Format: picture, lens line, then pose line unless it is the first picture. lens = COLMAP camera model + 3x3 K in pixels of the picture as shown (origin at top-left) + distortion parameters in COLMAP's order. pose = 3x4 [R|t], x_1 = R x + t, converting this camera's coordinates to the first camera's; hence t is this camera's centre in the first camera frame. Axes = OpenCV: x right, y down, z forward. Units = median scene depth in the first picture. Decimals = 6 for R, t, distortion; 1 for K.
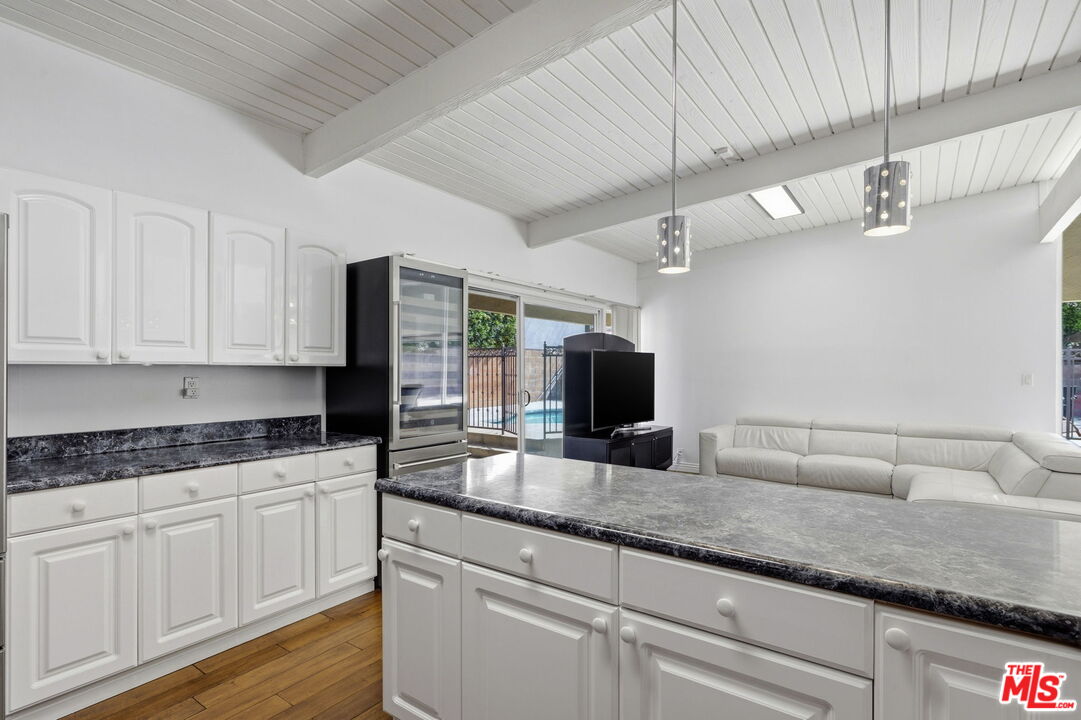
lens RADIAL K [[532.8, 0, 541.6], [0, 532.8, 369.0], [0, 0, 1]] dist [0.000922, 0.000106]
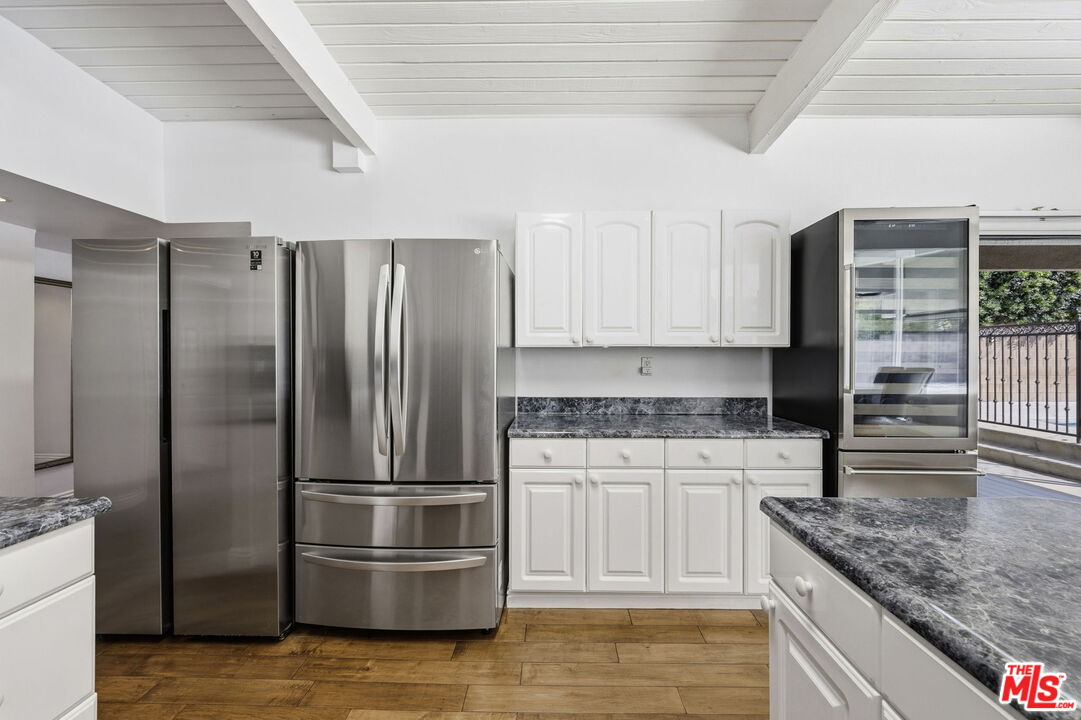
lens RADIAL K [[438.0, 0, 543.6], [0, 438.0, 354.0], [0, 0, 1]] dist [0.000324, -0.000008]
pose [[0.566816, 0.000203, -0.823845, 0.012471], [0.002472, 0.999995, 0.001947, 0.005189], [0.823841, -0.003140, 0.566812, 0.266248]]
